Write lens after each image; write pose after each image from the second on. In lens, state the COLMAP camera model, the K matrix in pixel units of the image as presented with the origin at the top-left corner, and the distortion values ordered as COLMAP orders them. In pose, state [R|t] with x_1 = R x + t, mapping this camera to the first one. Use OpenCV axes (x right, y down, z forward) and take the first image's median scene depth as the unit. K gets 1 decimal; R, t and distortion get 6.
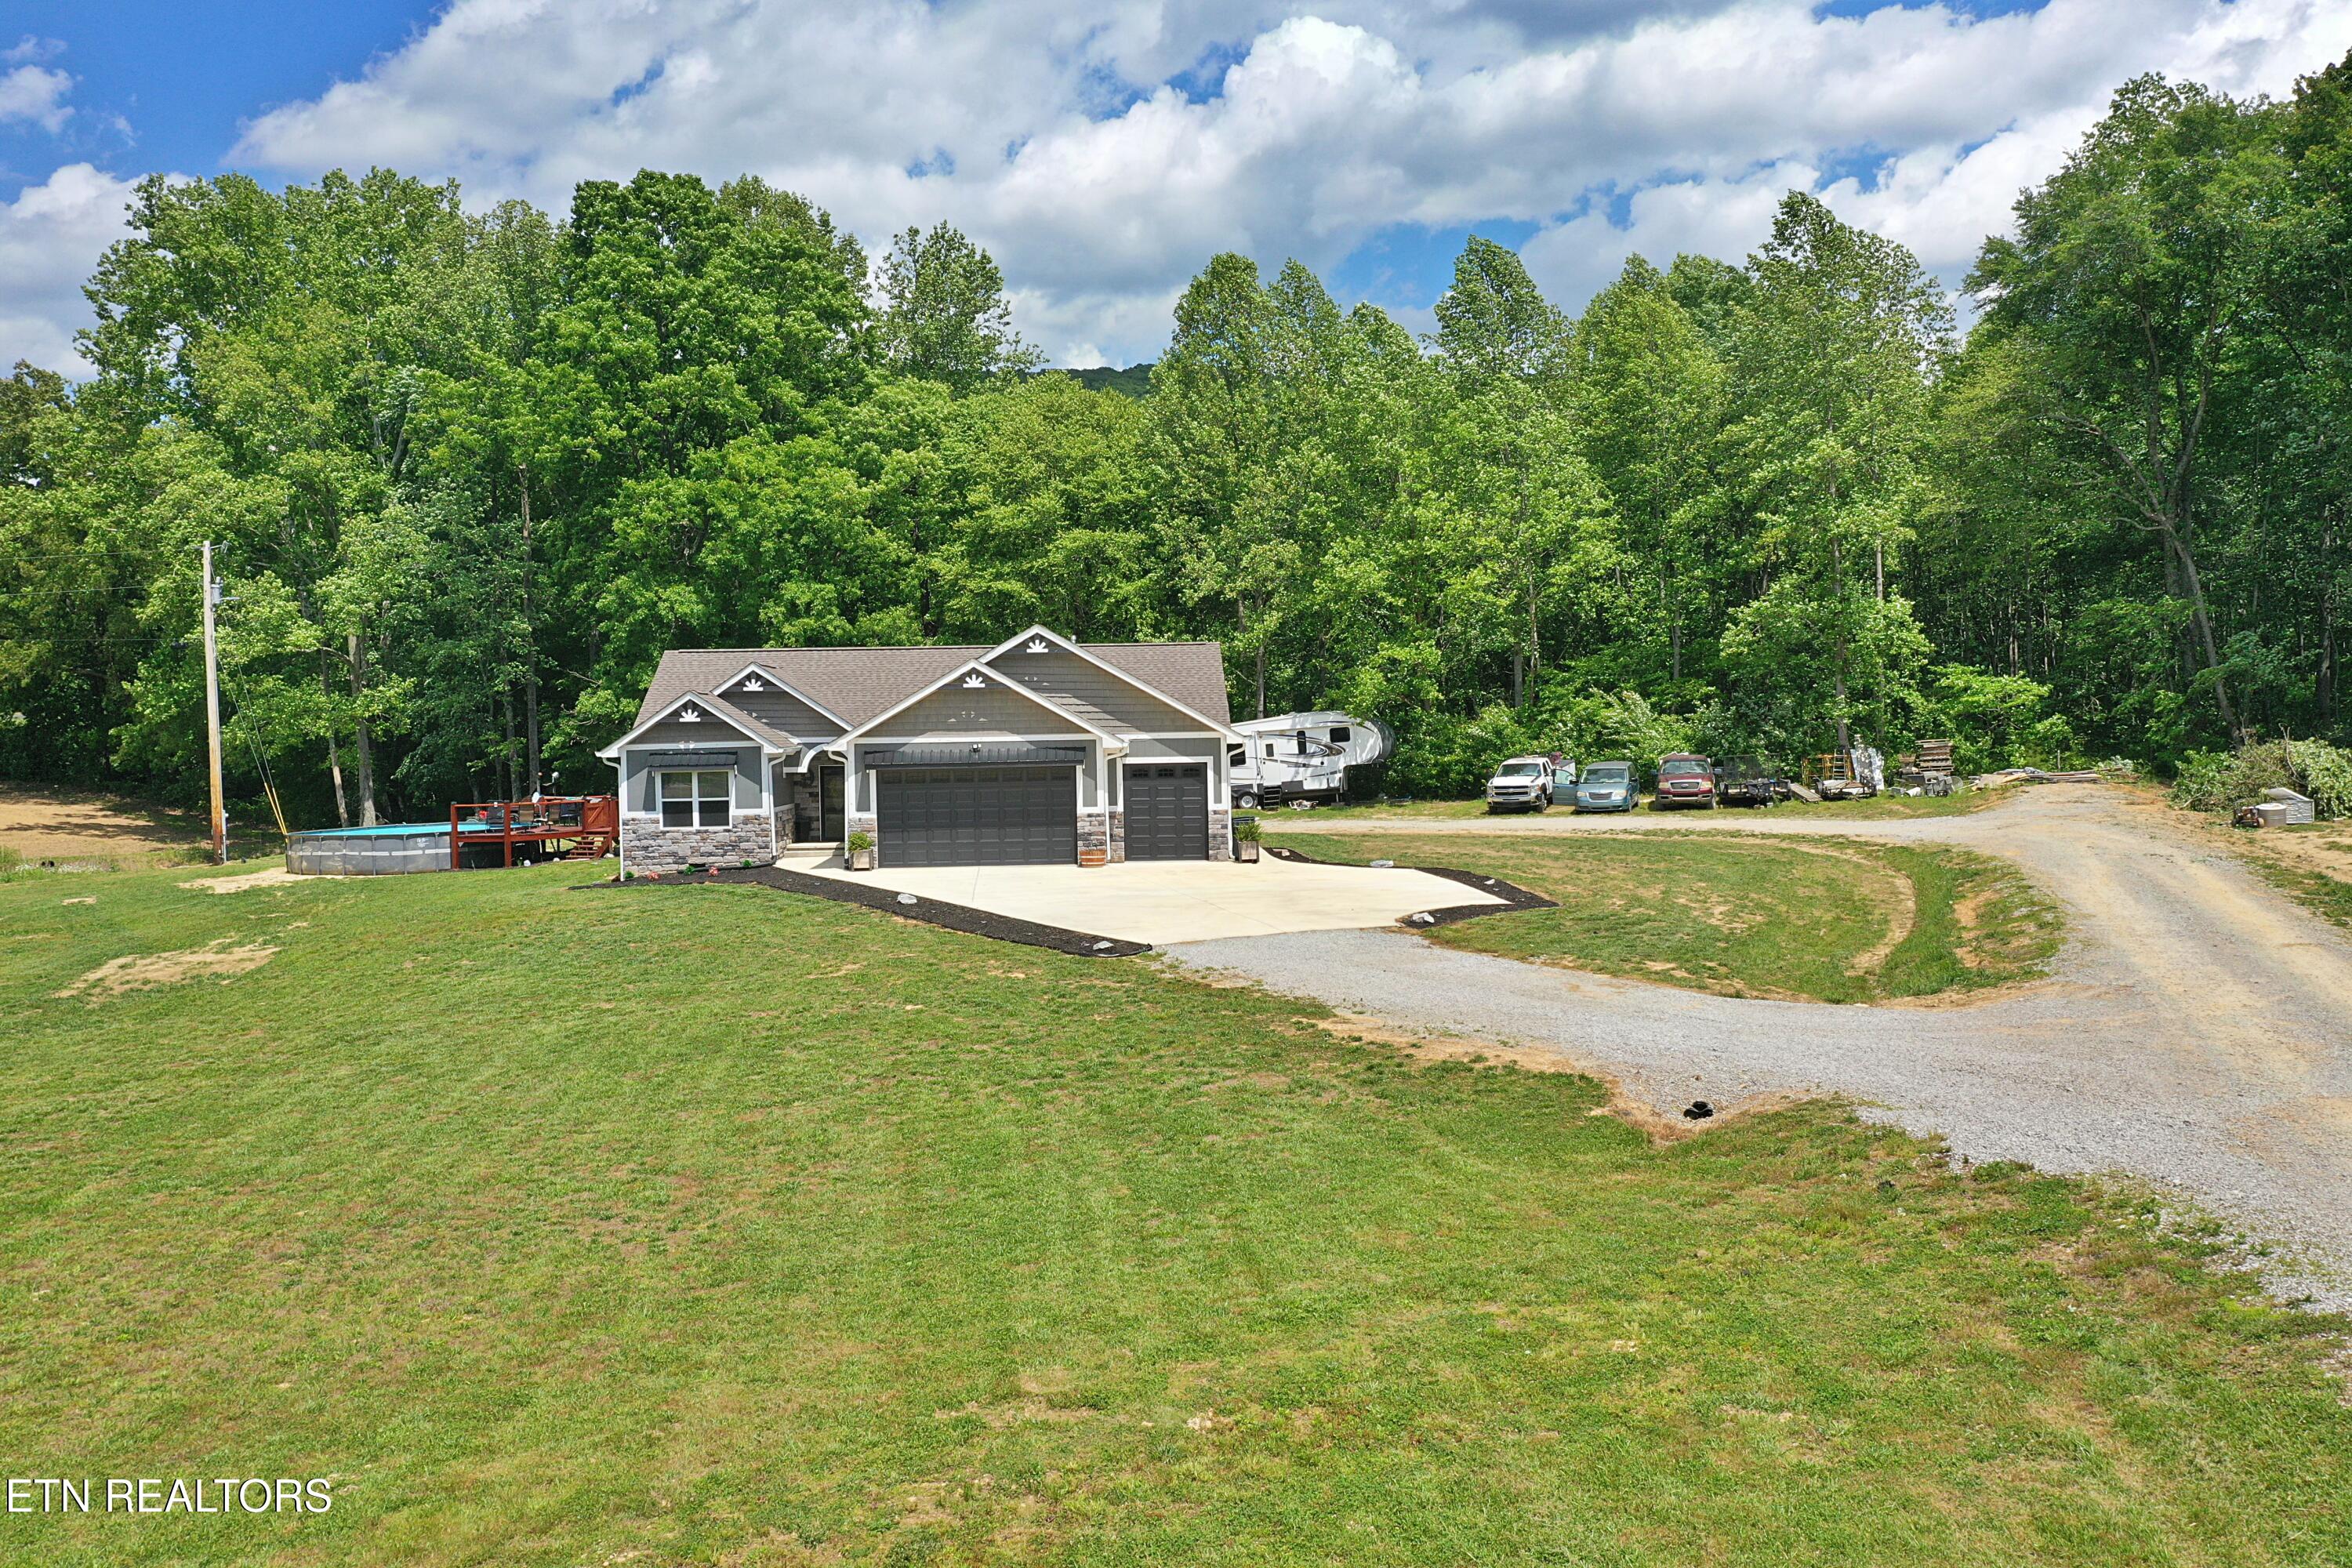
lens RADIAL K [[1903.2, 0, 1177.7], [0, 1903.2, 733.4], [0, 0, 1]] dist [-0.008481, 0.008689]
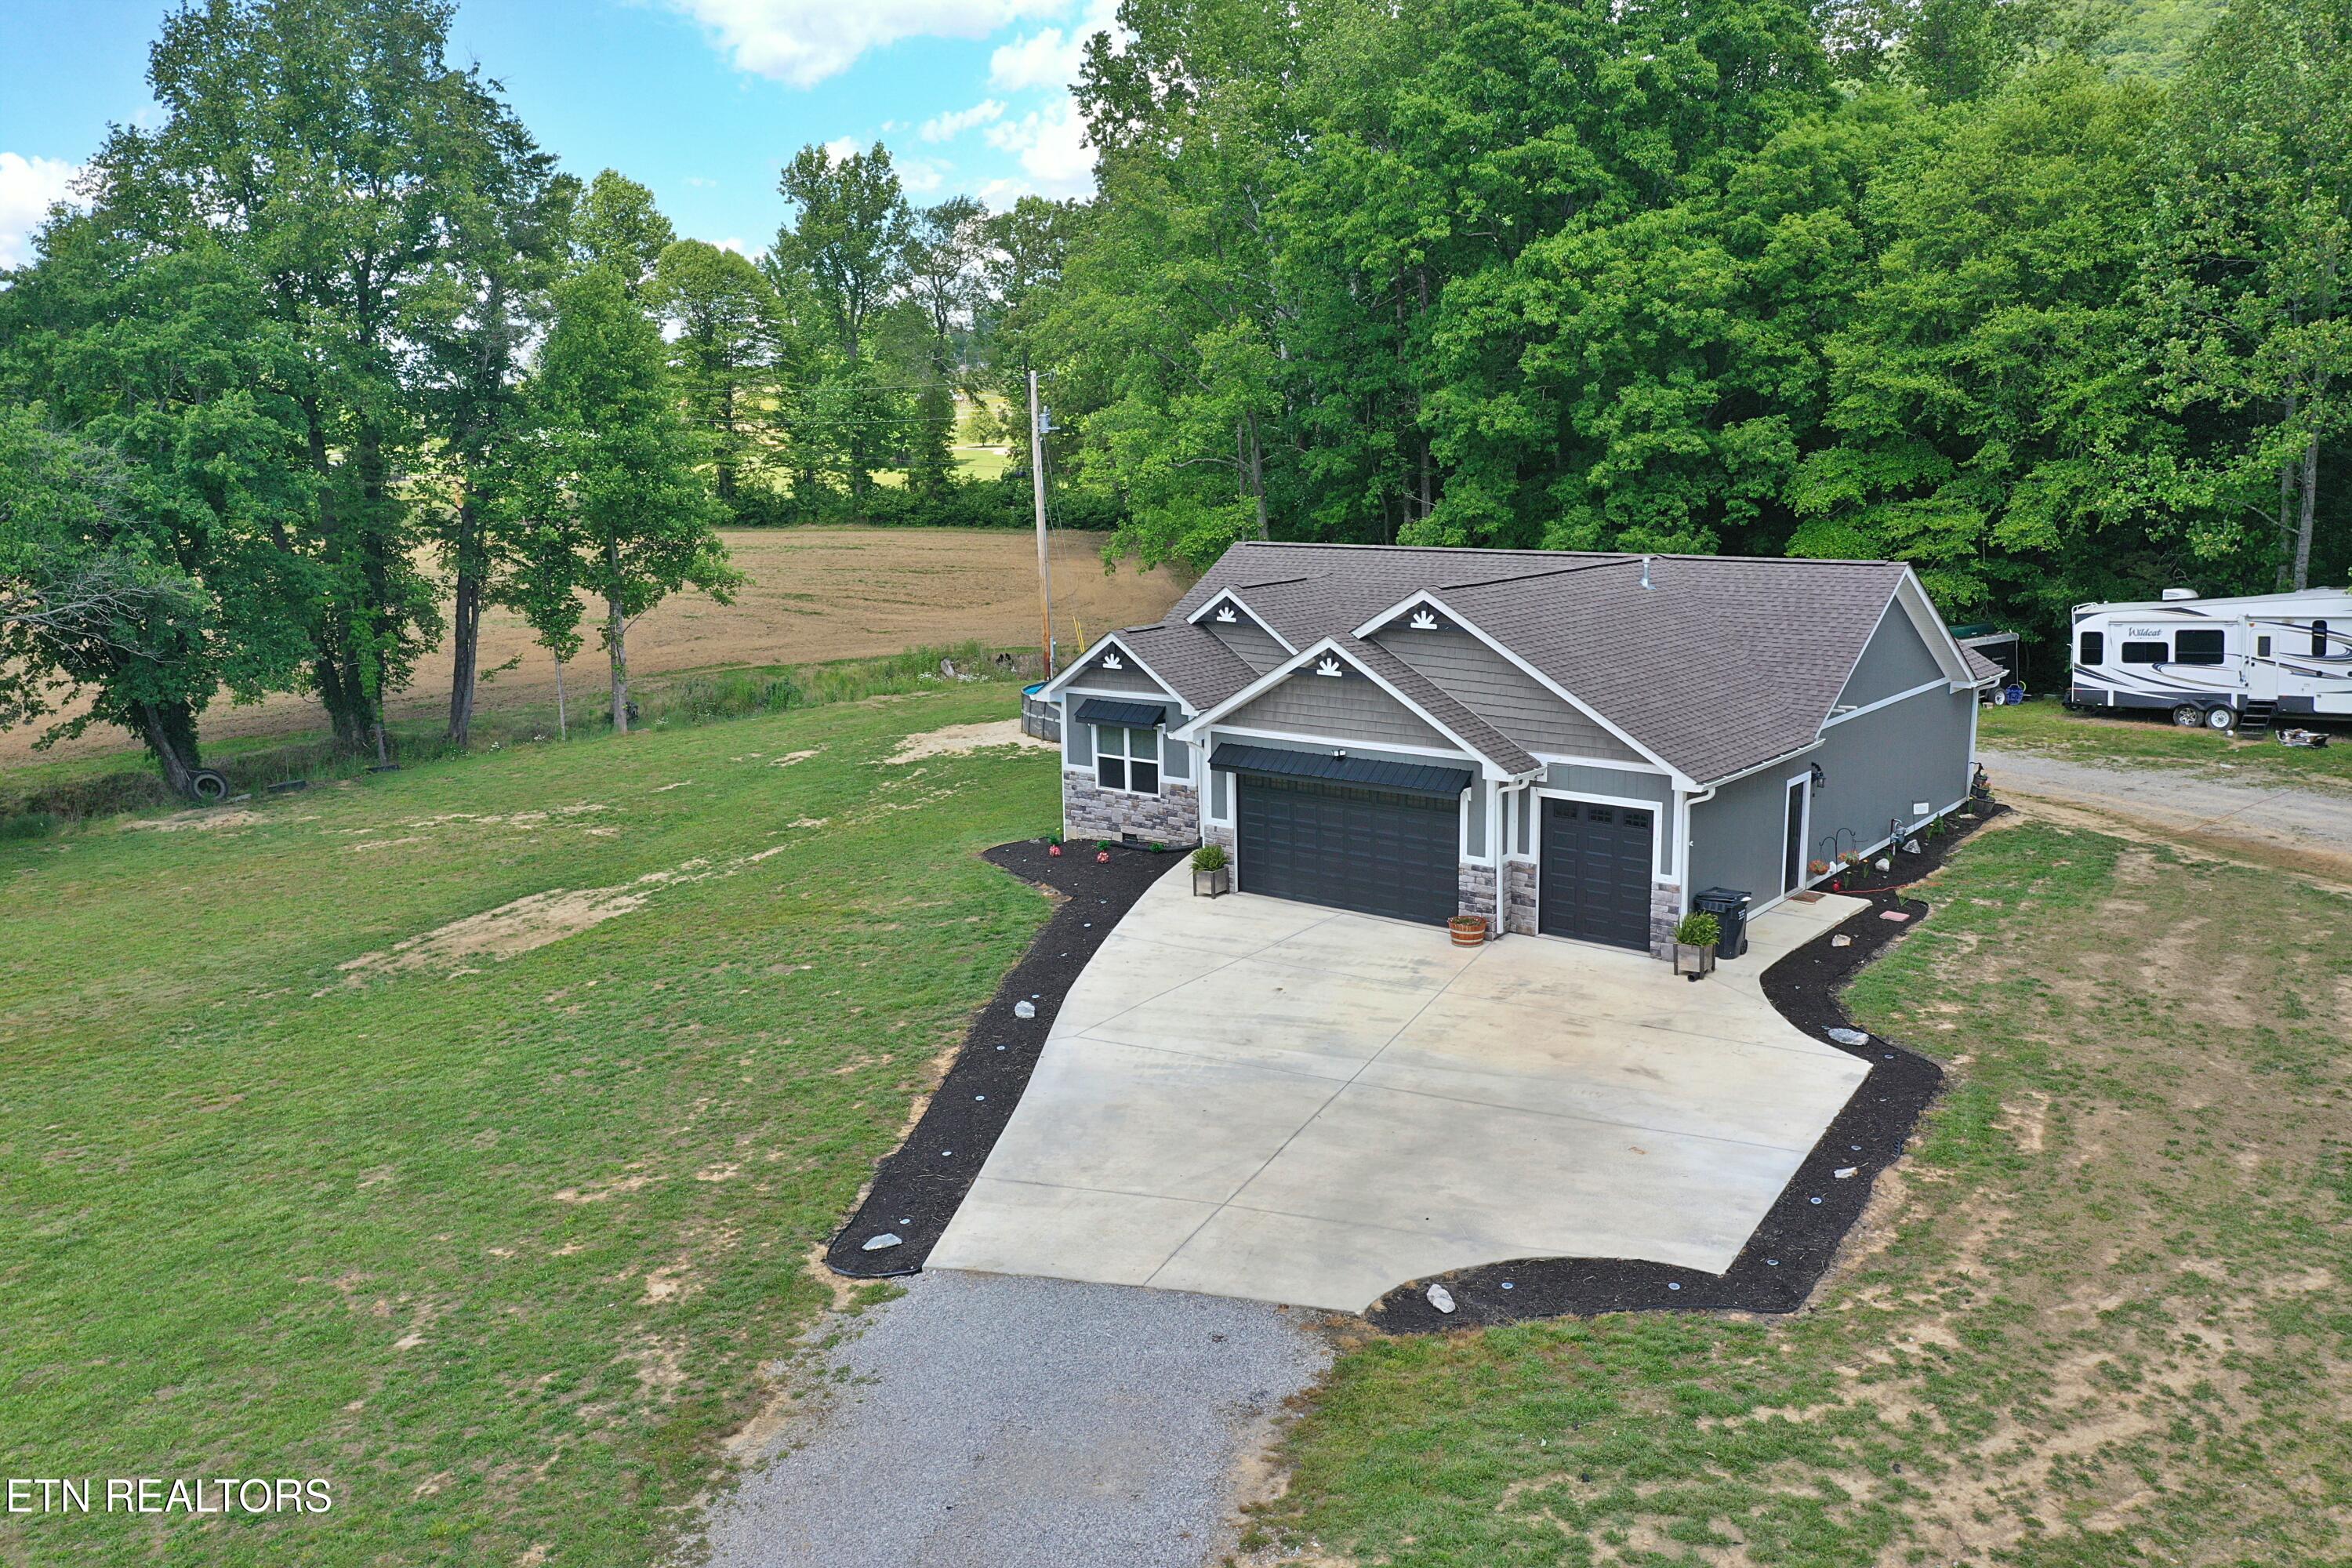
lens RADIAL K [[1880.7, 0, 1177.4], [0, 1880.7, 715.4], [0, 0, 1]] dist [-0.007224, 0.006495]
pose [[0.745809, 0.103906, -0.658007, 0.228410], [0.008803, 0.986137, 0.165699, -0.090522], [0.666102, -0.129372, 0.734555, 0.309641]]
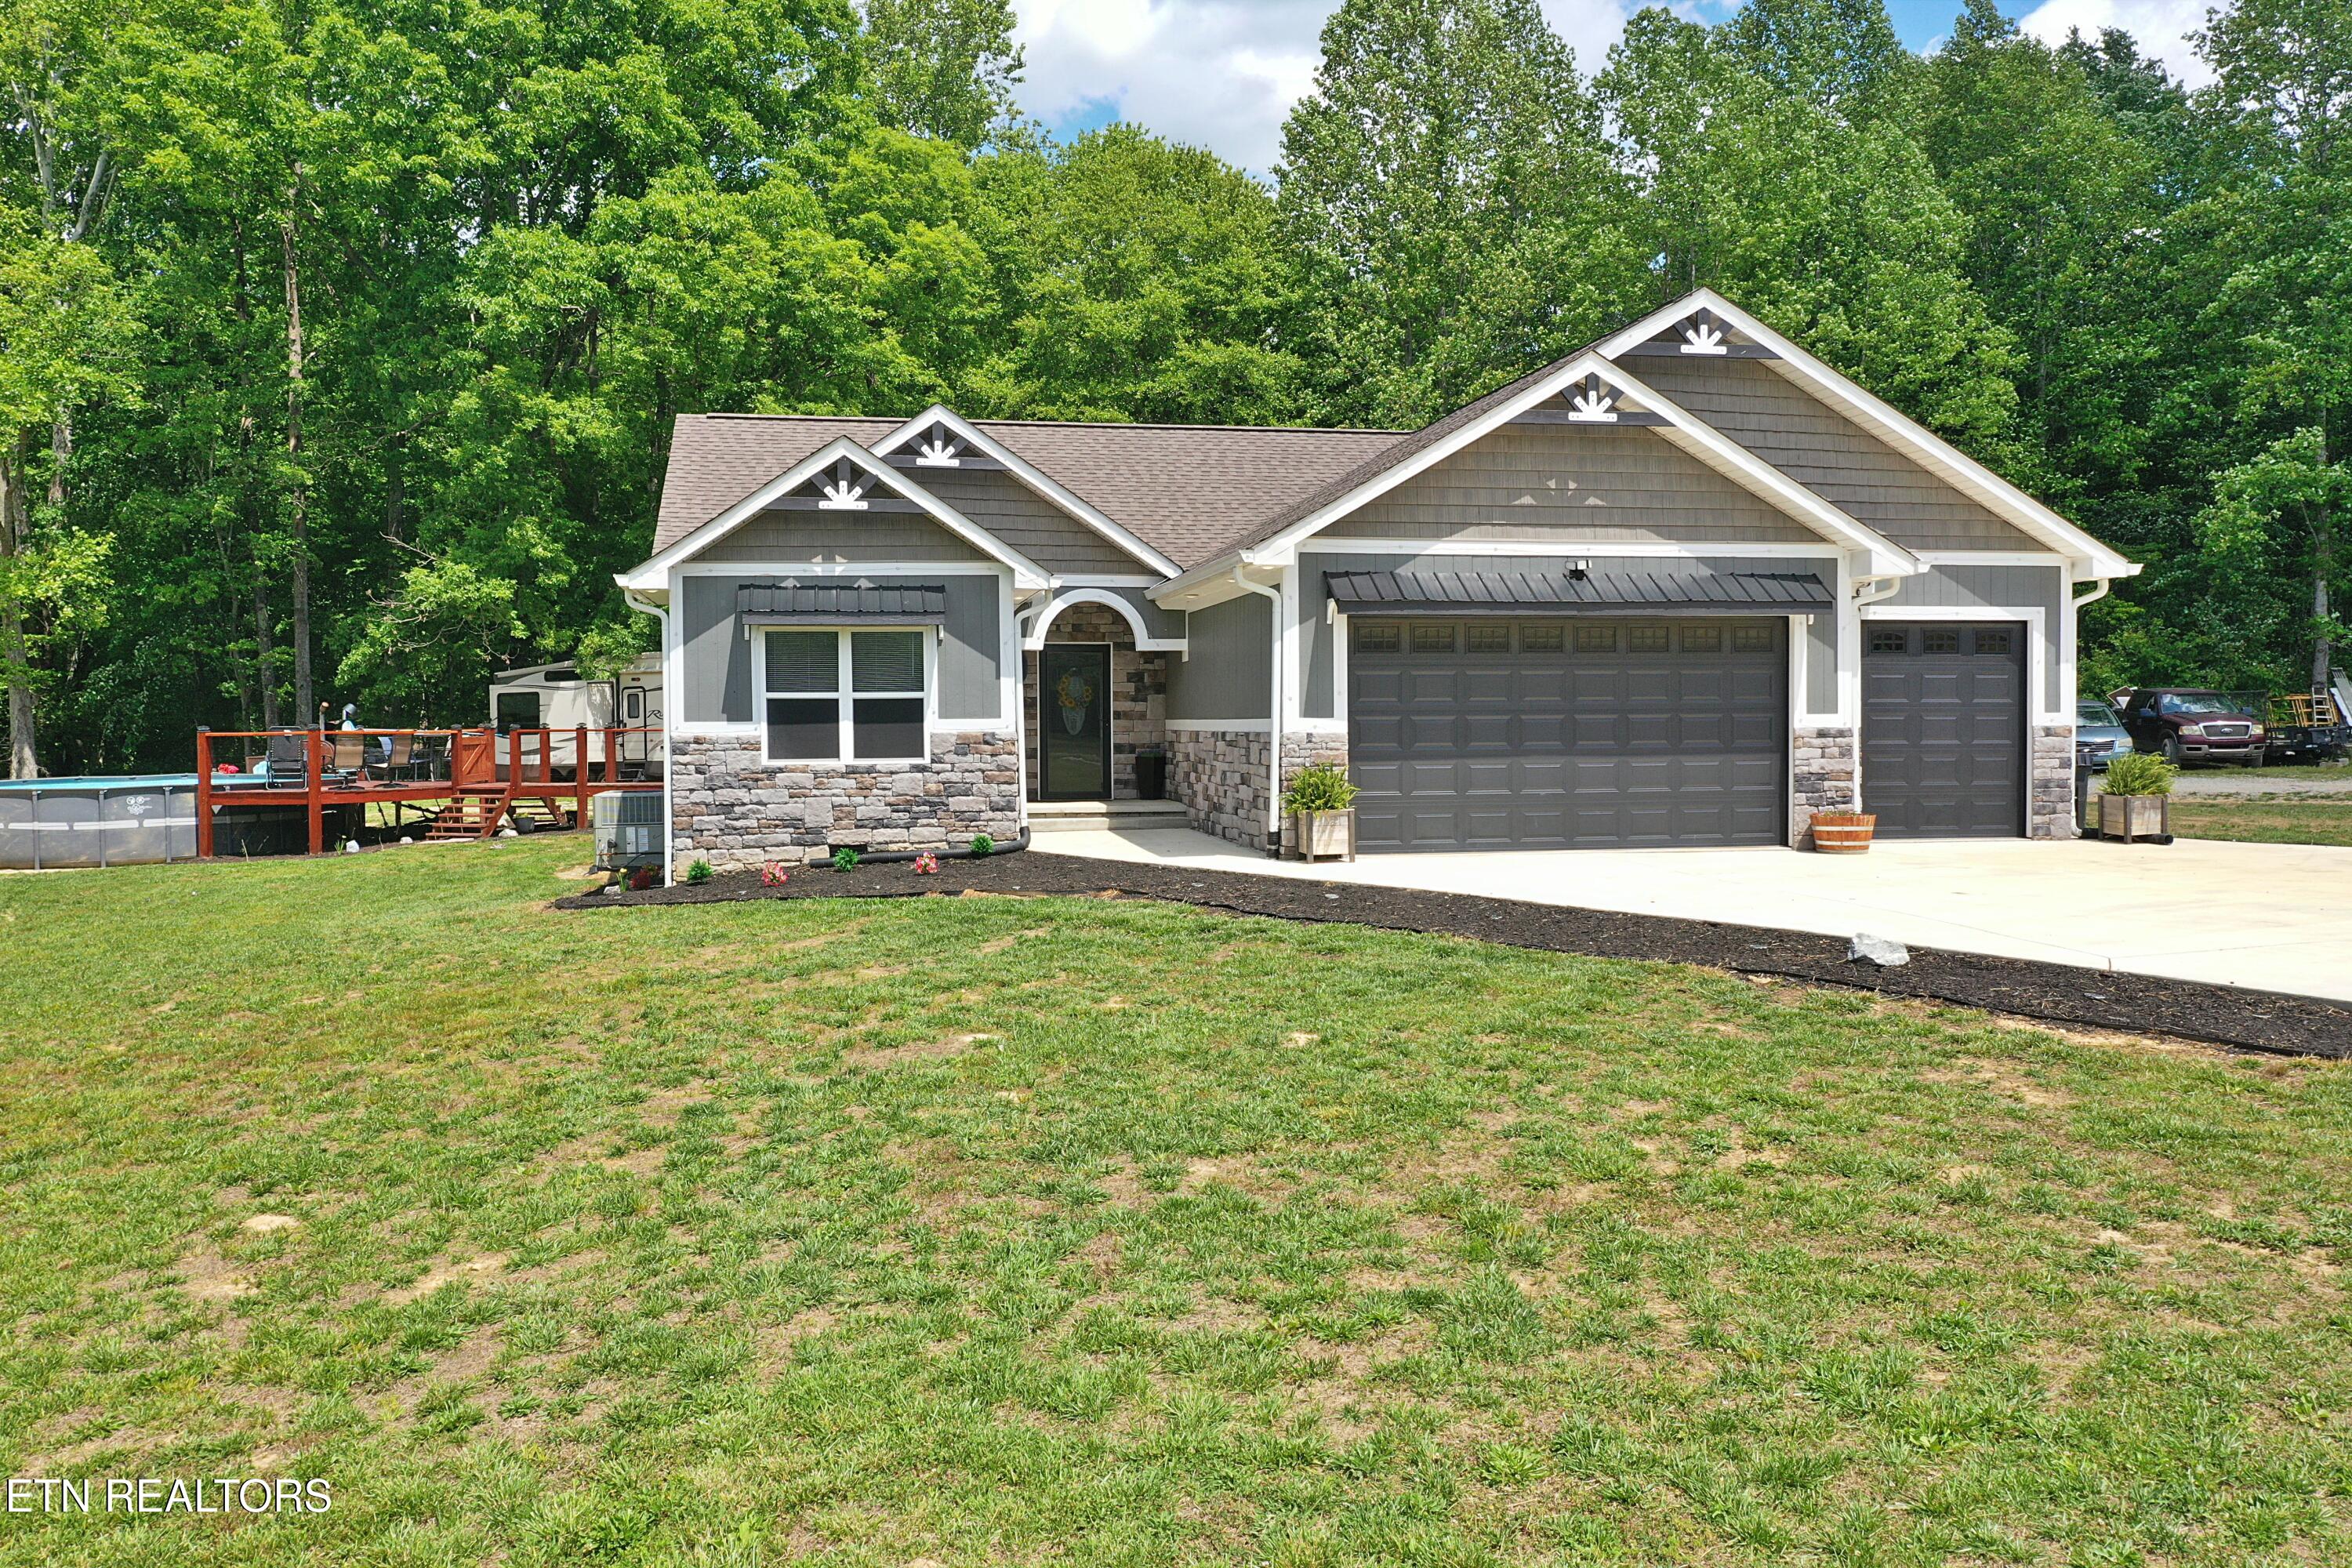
lens RADIAL K [[1880.7, 0, 1177.4], [0, 1880.7, 715.4], [0, 0, 1]] dist [-0.007224, 0.006495]
pose [[0.990188, 0.010283, 0.139366, -0.179480], [-0.009851, 0.999944, -0.003793, 0.030211], [-0.139397, 0.002382, 0.990234, 0.428815]]
